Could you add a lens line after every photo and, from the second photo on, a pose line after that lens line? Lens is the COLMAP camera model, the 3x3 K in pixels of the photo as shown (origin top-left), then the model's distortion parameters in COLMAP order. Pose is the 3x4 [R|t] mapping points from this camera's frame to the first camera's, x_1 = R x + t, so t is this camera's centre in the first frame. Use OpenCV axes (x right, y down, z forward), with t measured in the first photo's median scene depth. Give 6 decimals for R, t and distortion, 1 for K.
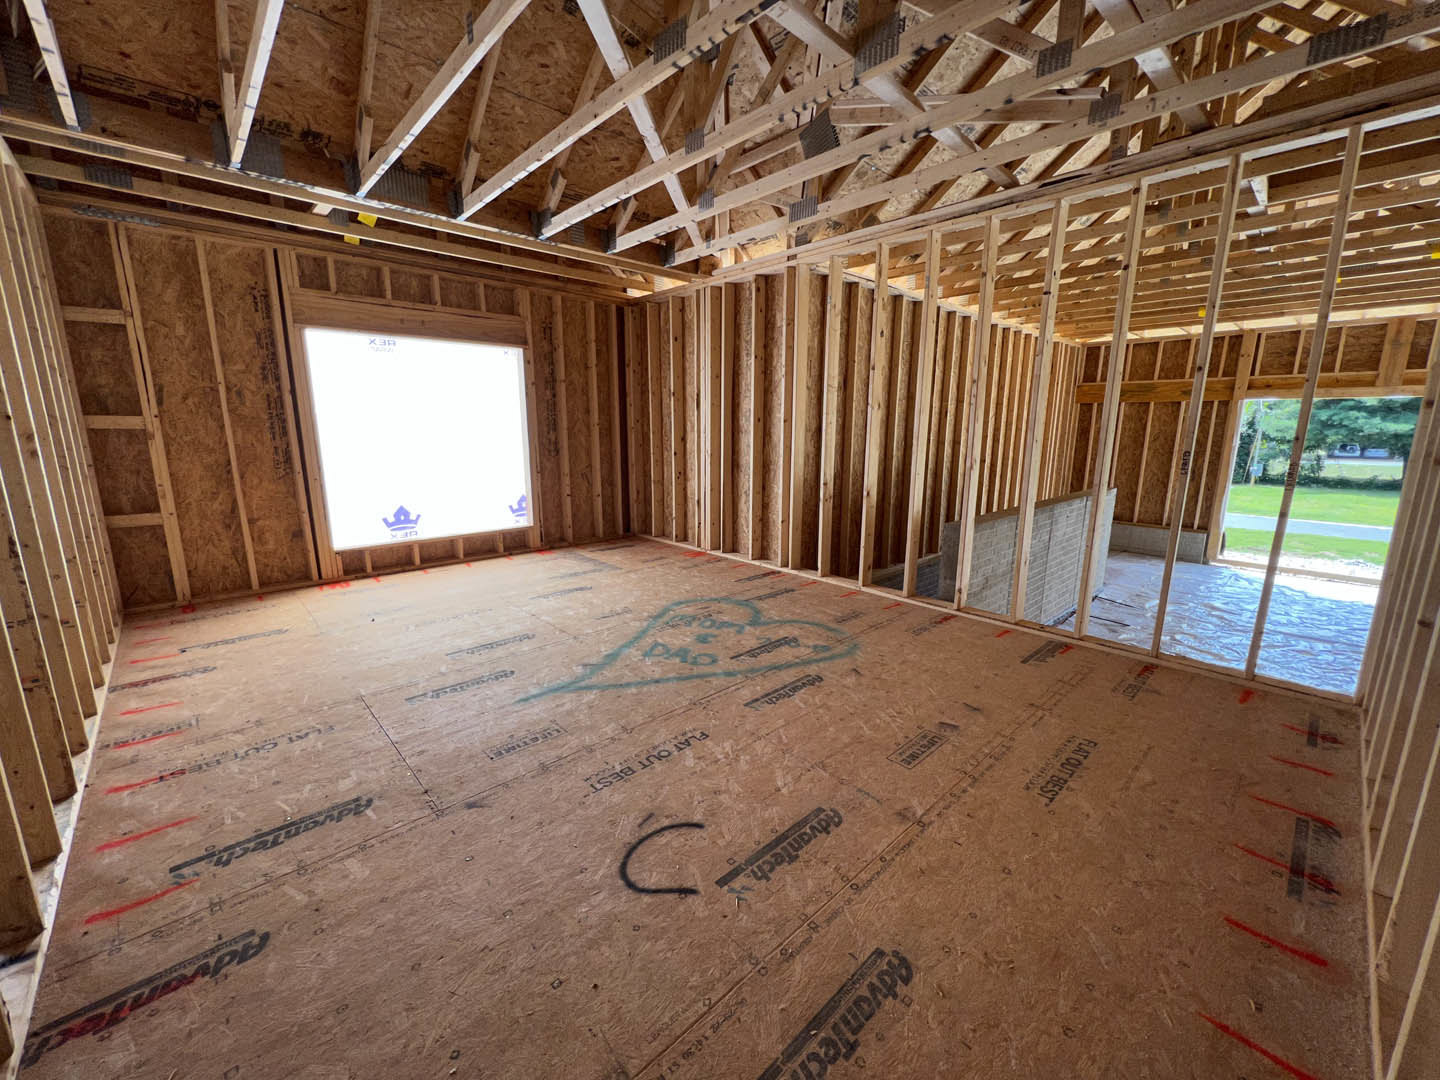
lens RADIAL K [[575.2, 0, 715.3], [0, 575.2, 535.6], [0, 0, 1]] dist [-0.003877, 0.000510]
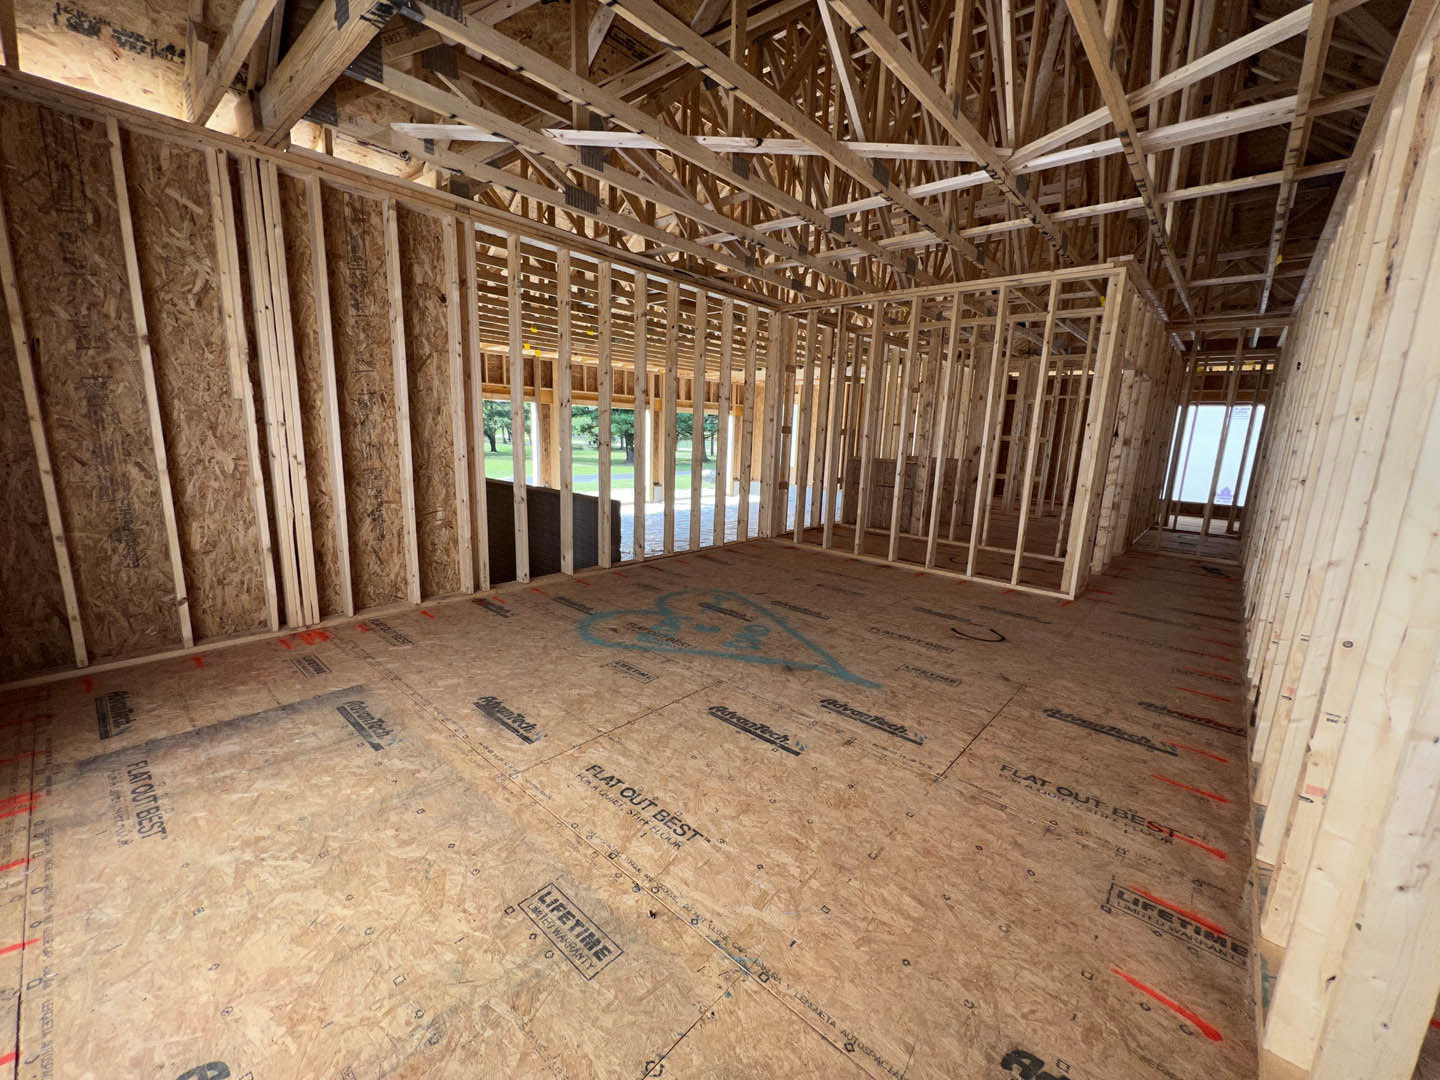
lens RADIAL K [[575.2, 0, 724.6], [0, 575.2, 548.1], [0, 0, 1]] dist [-0.003877, 0.000510]
pose [[-0.095431, -0.211394, 0.972731, -1.060188], [0.154757, 0.962159, 0.224279, -0.204226], [-0.983333, 0.171940, -0.059105, 1.048923]]
